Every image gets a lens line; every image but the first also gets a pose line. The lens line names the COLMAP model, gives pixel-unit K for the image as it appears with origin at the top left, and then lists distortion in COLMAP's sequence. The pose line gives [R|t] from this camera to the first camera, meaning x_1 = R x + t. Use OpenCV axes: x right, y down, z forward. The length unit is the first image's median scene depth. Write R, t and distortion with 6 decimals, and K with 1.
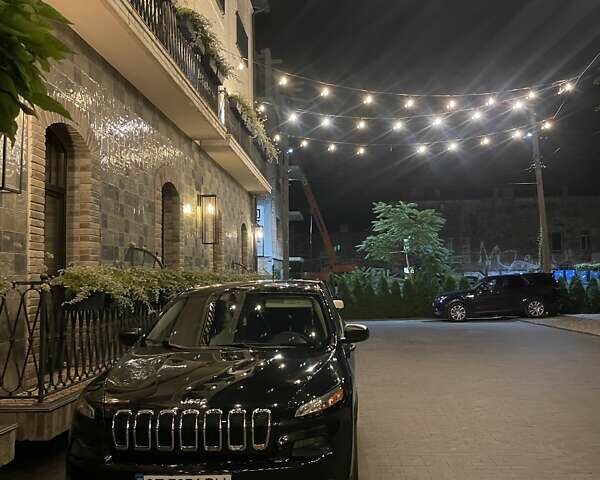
lens RADIAL K [[585.3, 0, 306.3], [0, 585.3, 242.4], [0, 0, 1]] dist [0.087944, -0.206883]
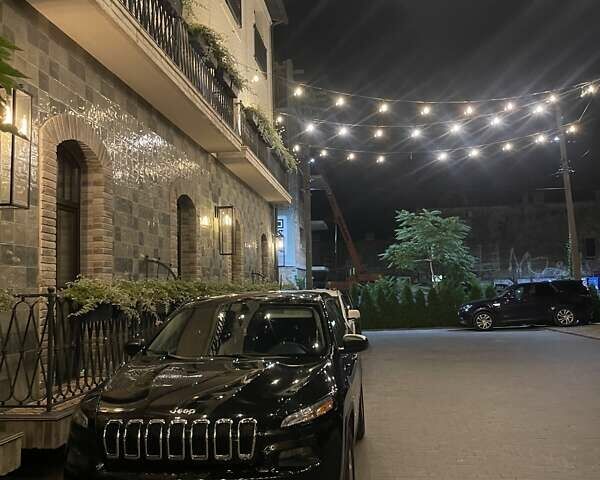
lens RADIAL K [[584.9, 0, 298.9], [0, 584.9, 248.0], [0, 0, 1]] dist [0.086405, -0.184951]
pose [[0.998152, -0.012296, -0.059516, 0.016217], [0.011923, 0.999907, -0.006612, -0.000777], [0.059591, 0.005890, 0.998205, -0.001640]]
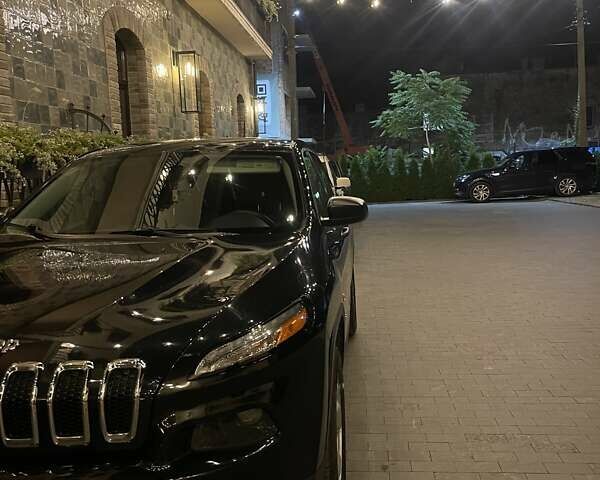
lens RADIAL K [[584.9, 0, 298.9], [0, 584.9, 248.0], [0, 0, 1]] dist [0.086405, -0.184951]
pose [[0.999002, -0.012929, -0.042765, 0.019188], [0.021308, 0.979211, 0.201724, 0.021282], [0.039267, -0.202434, 0.978508, 0.120018]]
